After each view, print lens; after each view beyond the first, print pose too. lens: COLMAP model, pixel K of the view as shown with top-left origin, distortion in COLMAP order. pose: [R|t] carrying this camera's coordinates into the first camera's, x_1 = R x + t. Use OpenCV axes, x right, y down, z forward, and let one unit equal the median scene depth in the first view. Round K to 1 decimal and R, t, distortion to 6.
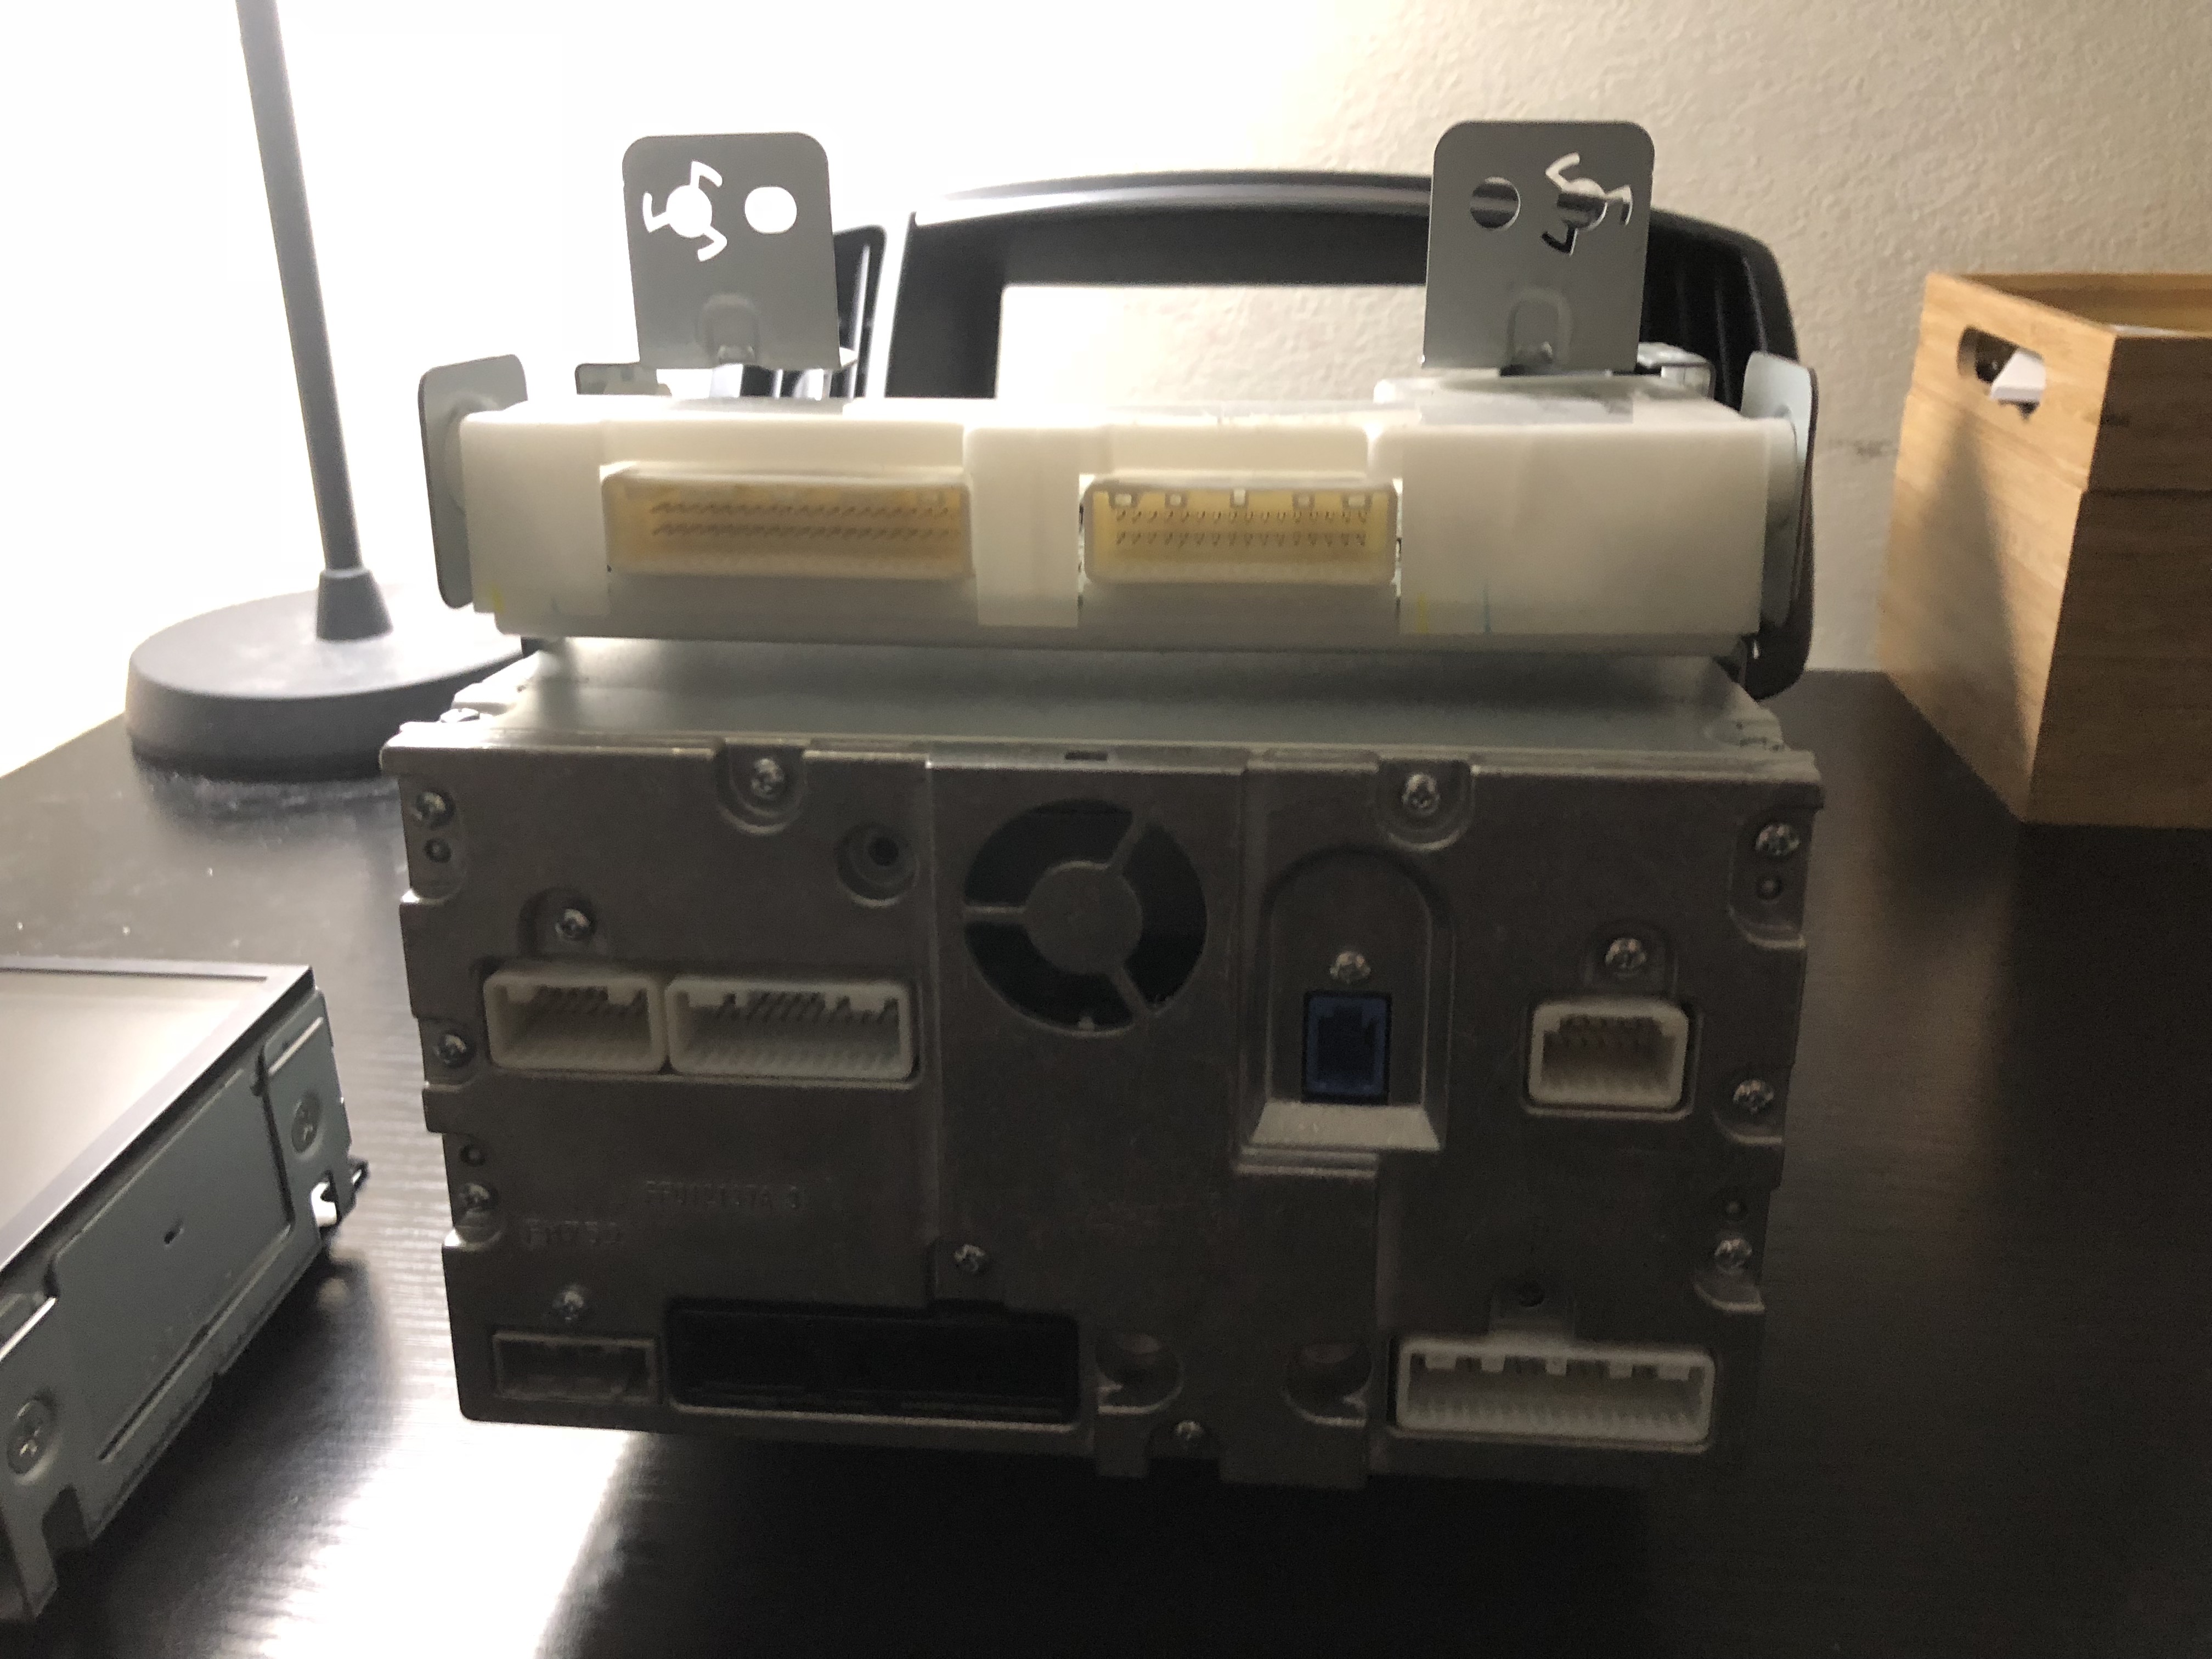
lens RADIAL K [[1897.6, 0, 1106.0], [0, 1897.6, 829.5], [0, 0, 1]] dist [0.064482, -0.234386]
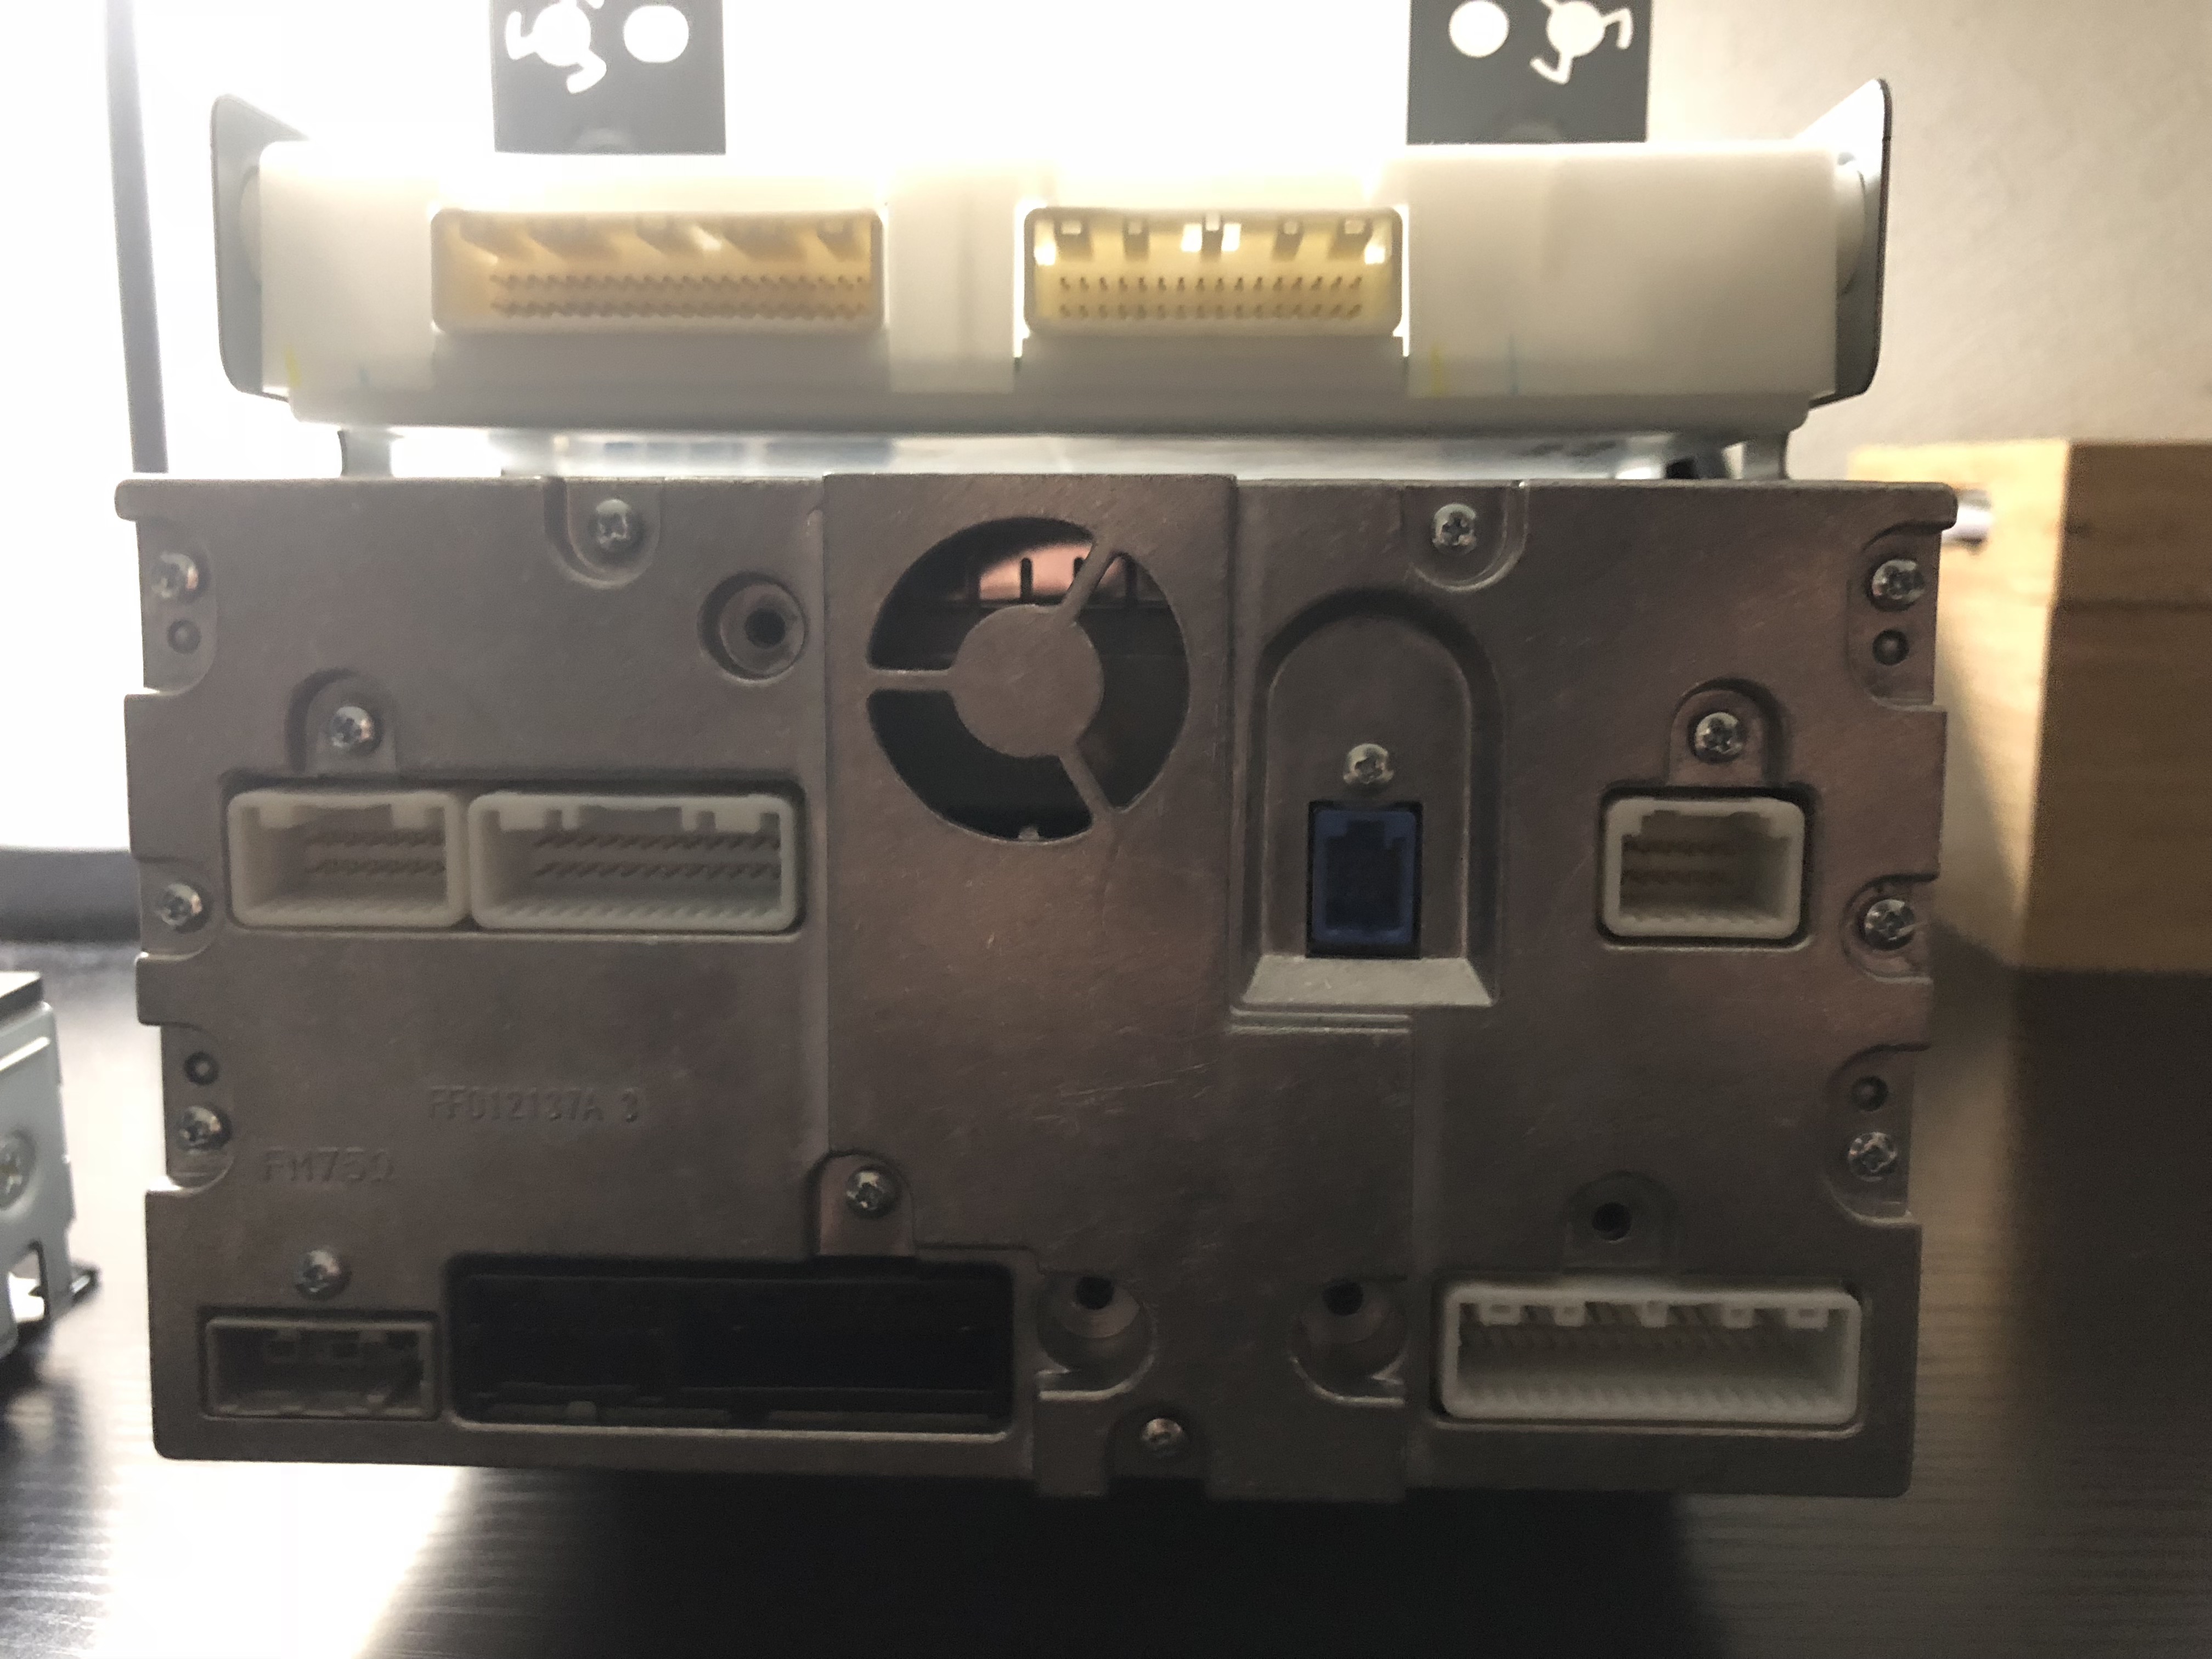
lens RADIAL K [[1930.7, 0, 1106.0], [0, 1930.7, 829.5], [0, 0, 1]] dist [-0.022788, -0.006189]
pose [[0.998169, 0.004361, 0.060335, -0.024486], [0.008371, 0.977842, -0.209175, 0.250415], [-0.059910, 0.209297, 0.976015, 0.233840]]
